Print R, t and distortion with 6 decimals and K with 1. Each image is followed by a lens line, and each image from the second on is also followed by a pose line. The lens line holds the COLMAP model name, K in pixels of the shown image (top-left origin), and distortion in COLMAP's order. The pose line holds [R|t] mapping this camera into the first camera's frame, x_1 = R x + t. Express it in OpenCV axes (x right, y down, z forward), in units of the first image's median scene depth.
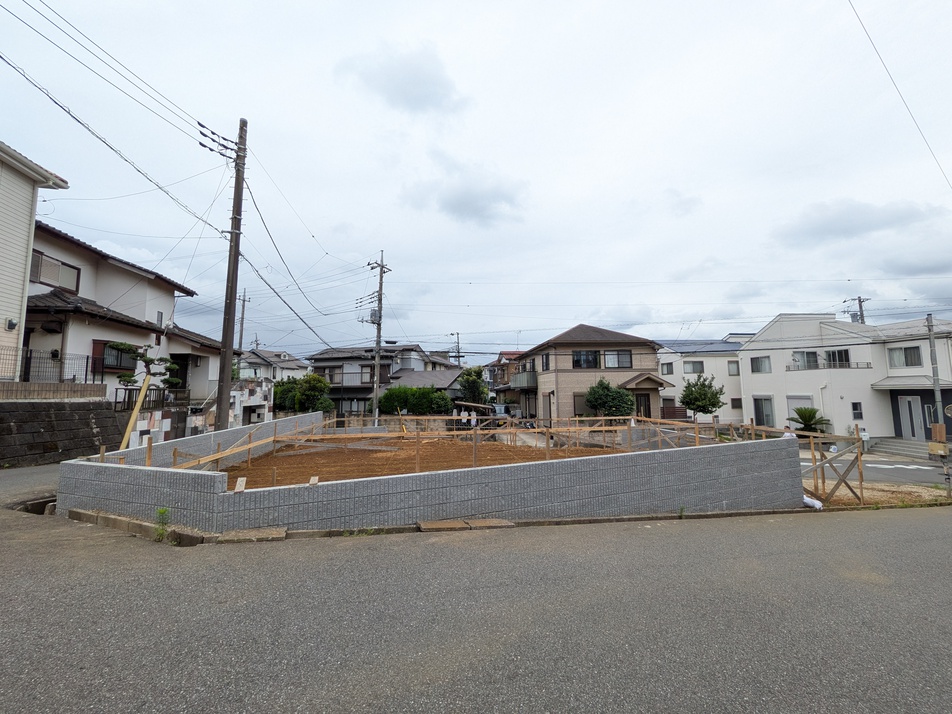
lens RADIAL K [[377.0, 0, 477.1], [0, 377.0, 352.5], [0, 0, 1]] dist [0.000934, -0.000273]
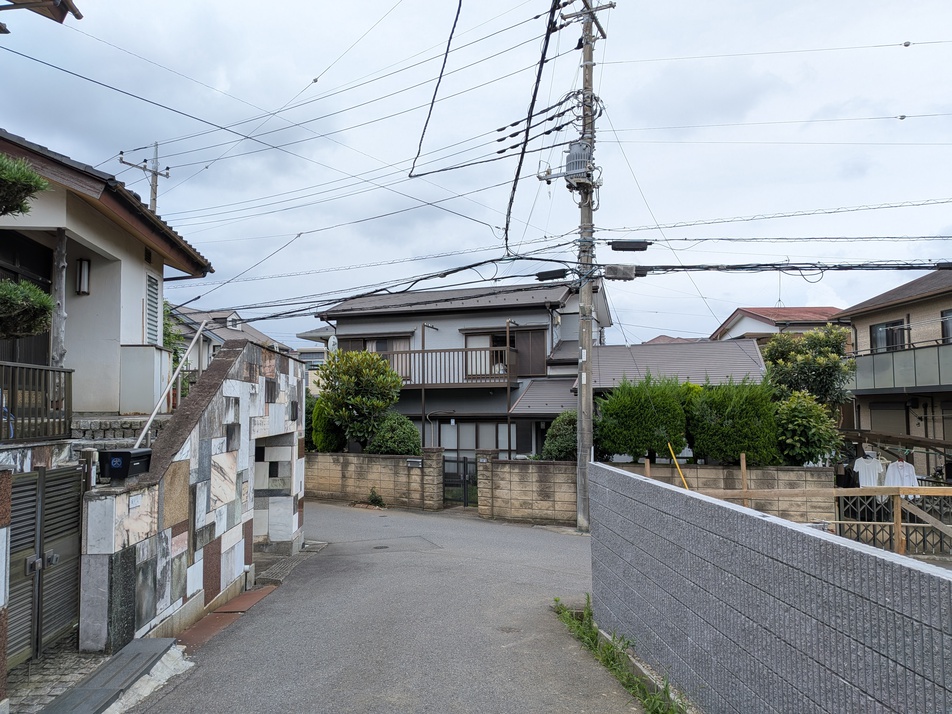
lens RADIAL K [[678.3, 0, 476.2], [0, 678.3, 365.0], [0, 0, 1]] dist [0.097829, -0.146566]
pose [[0.998142, -0.001834, -0.060905, -0.337674], [0.004180, 0.999254, 0.038398, 0.055870], [0.060789, -0.038581, 0.997405, 0.410396]]
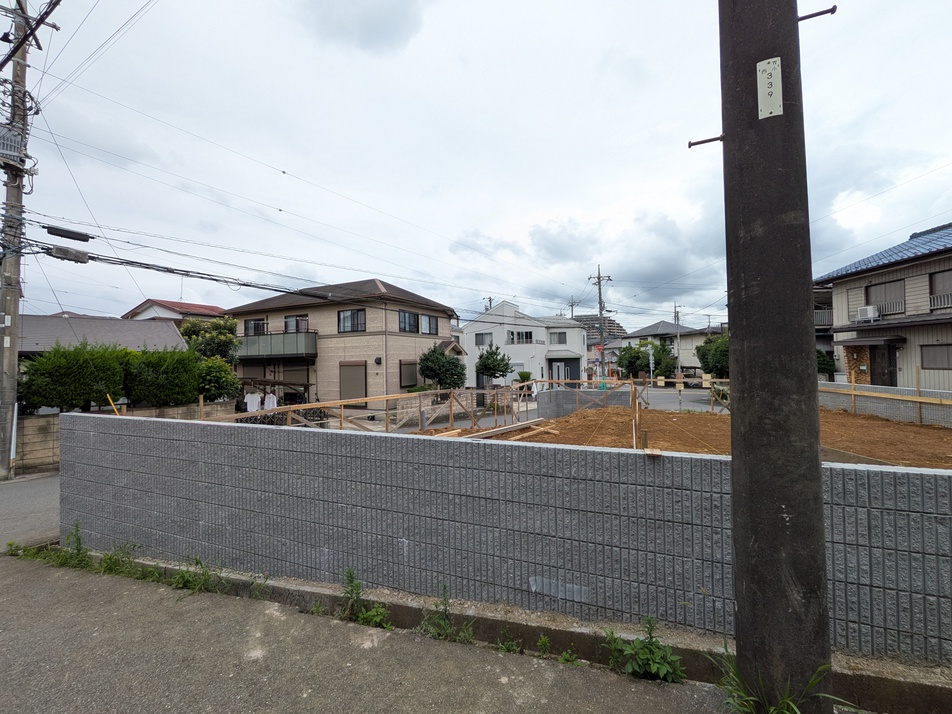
lens RADIAL K [[377.0, 0, 477.1], [0, 377.0, 352.5], [0, 0, 1]] dist [0.000934, -0.000273]
pose [[0.498529, 0.021222, 0.866613, -0.369902], [-0.074890, 0.997017, 0.018666, 0.060472], [-0.863632, -0.074206, 0.498632, 0.437011]]
